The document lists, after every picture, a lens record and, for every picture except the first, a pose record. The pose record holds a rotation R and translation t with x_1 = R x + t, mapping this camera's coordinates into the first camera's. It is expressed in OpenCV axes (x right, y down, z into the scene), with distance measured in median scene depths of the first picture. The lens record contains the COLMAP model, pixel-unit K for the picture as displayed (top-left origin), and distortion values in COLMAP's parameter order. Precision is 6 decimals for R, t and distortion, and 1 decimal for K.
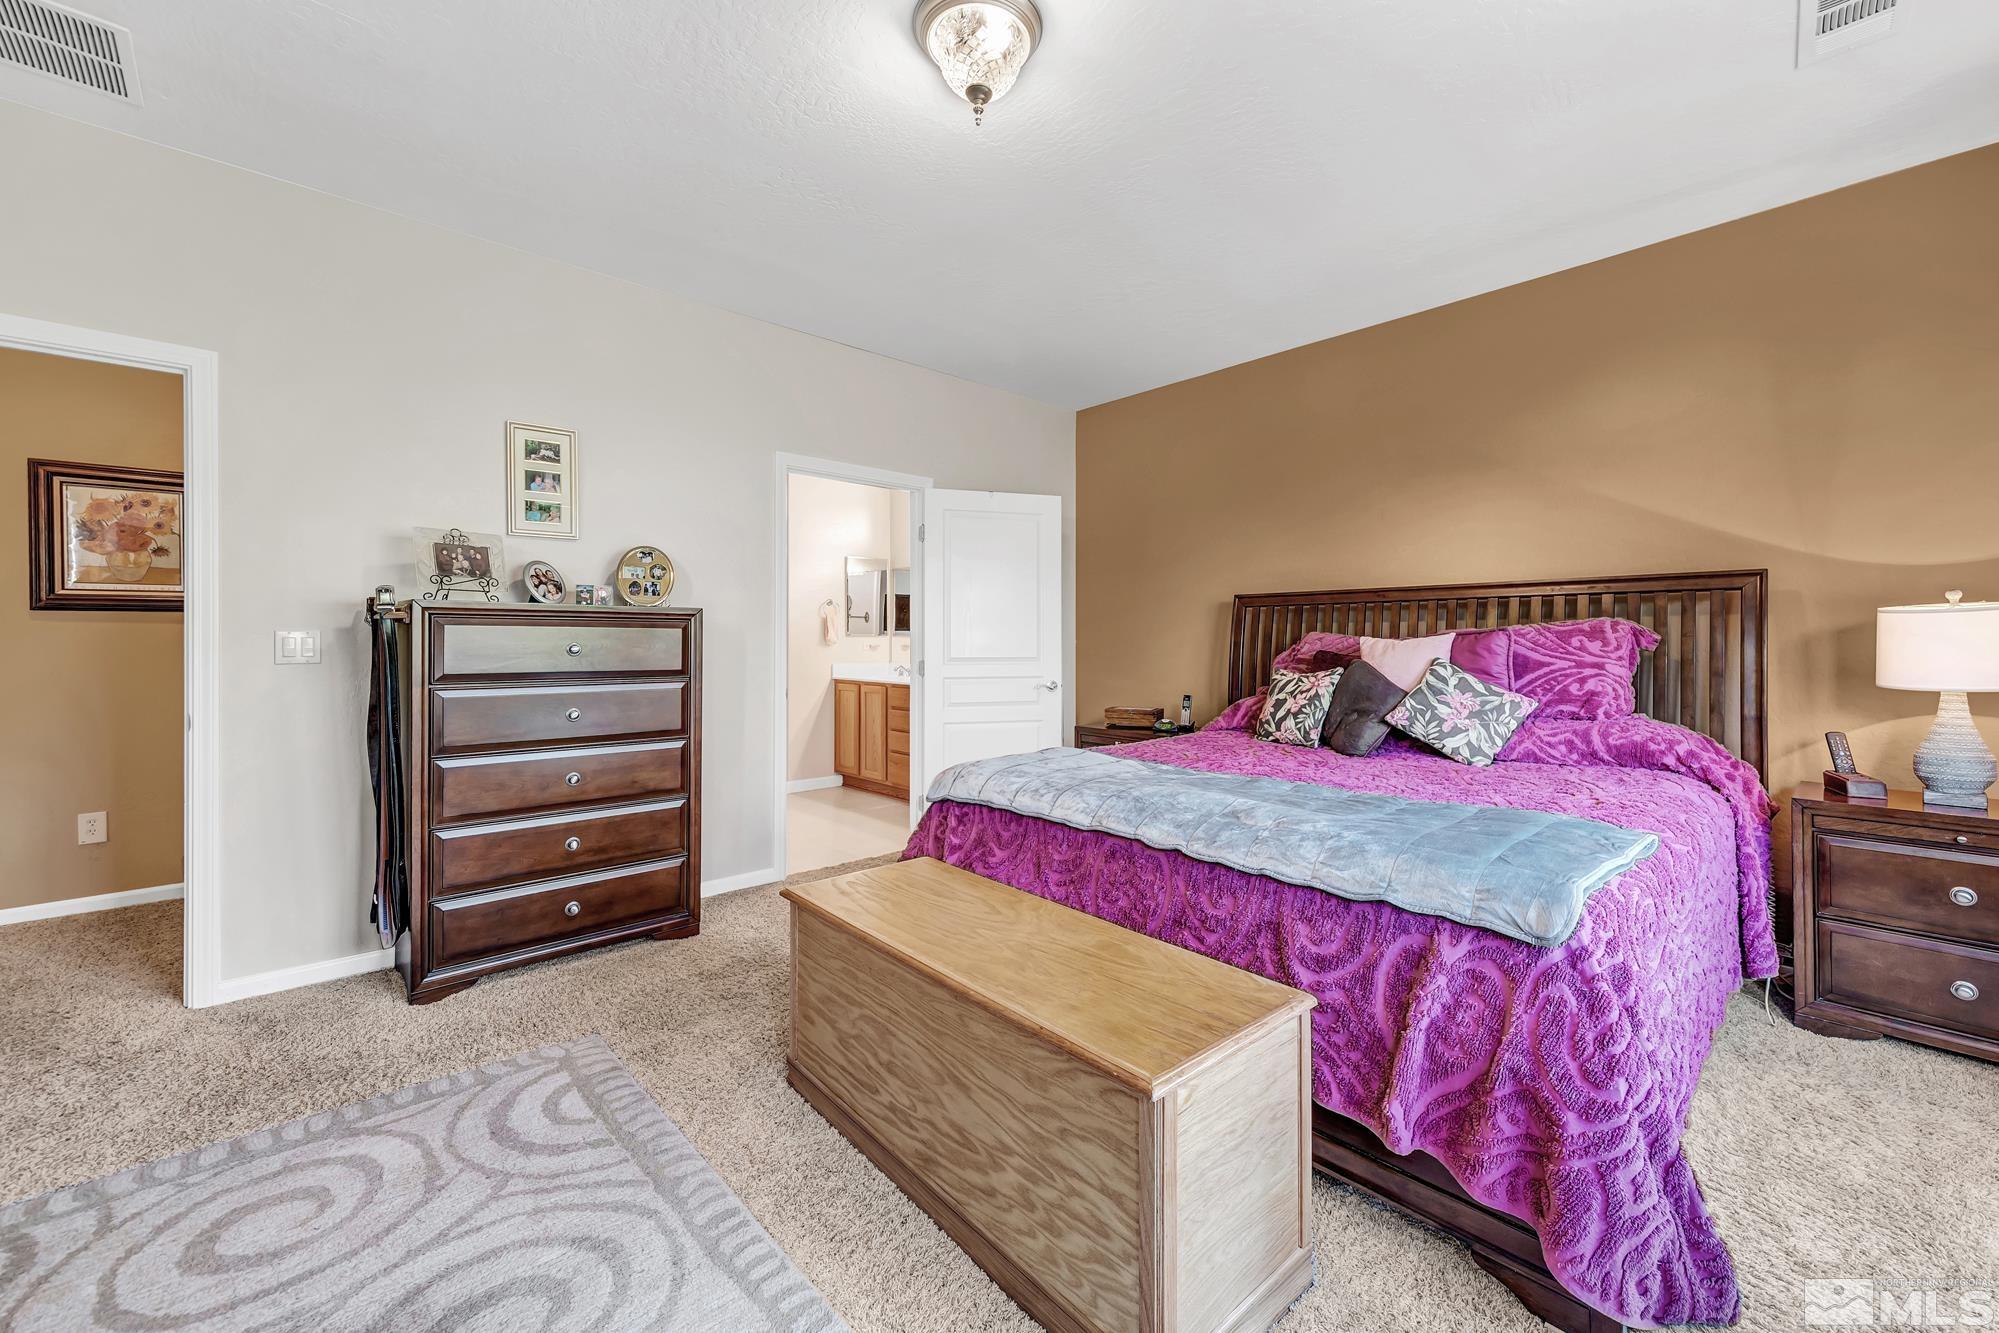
lens RADIAL K [[796.1, 0, 1001.8], [0, 796.1, 647.3], [0, 0, 1]] dist [-0.000200, -0.000053]
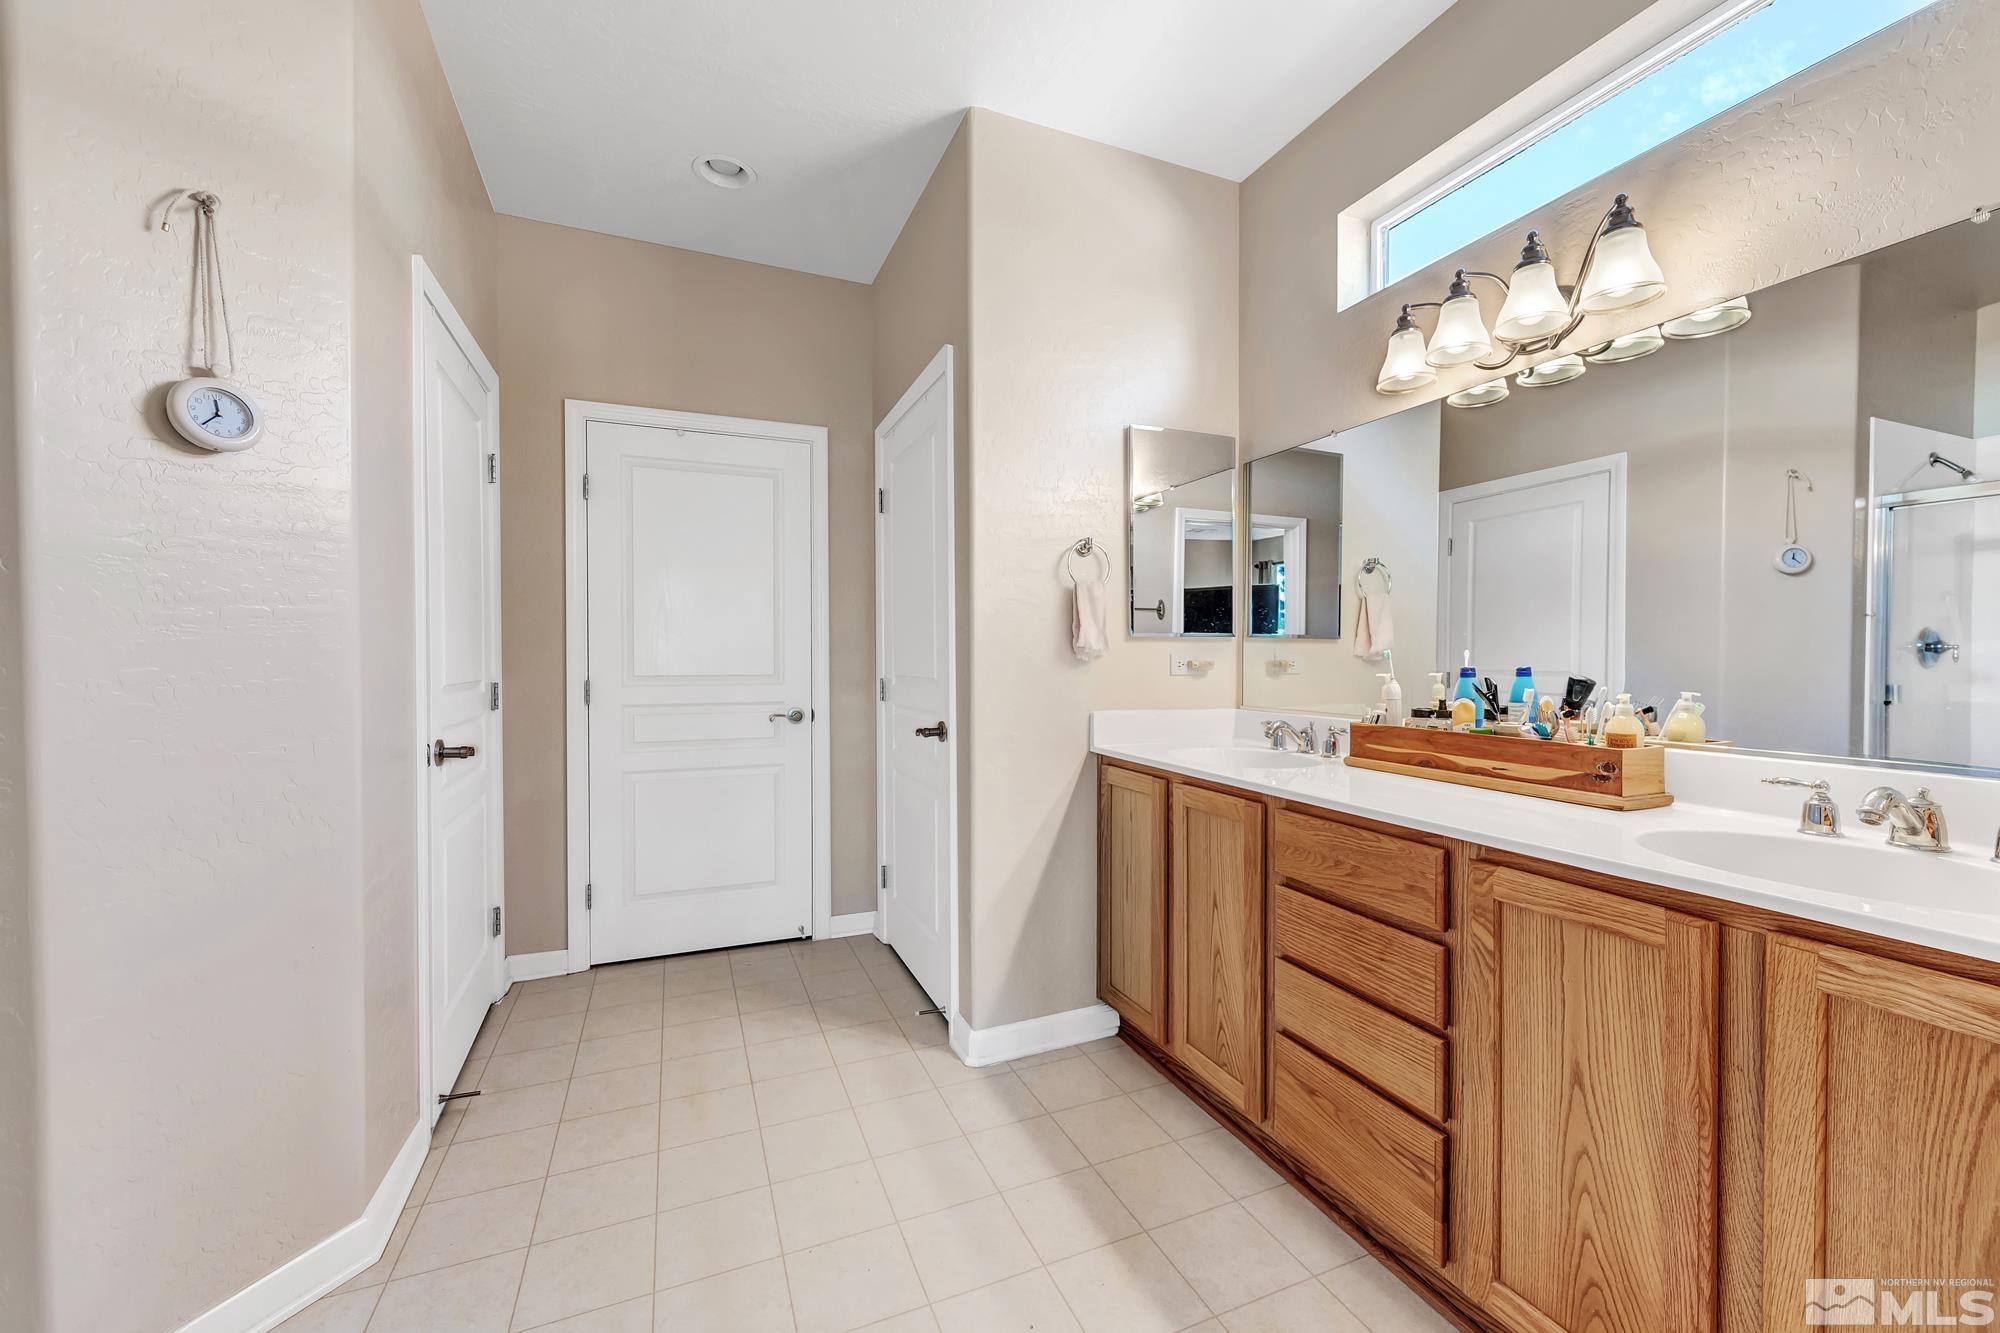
lens RADIAL K [[796.5, 0, 1002.3], [0, 796.5, 647.3], [0, 0, 1]] dist [-0.000200, -0.000053]
pose [[0.939153, -0.005694, -0.343451, -0.125331], [0.002962, 0.999960, -0.008479, -0.006069], [0.343486, 0.006946, 0.939132, 0.643501]]
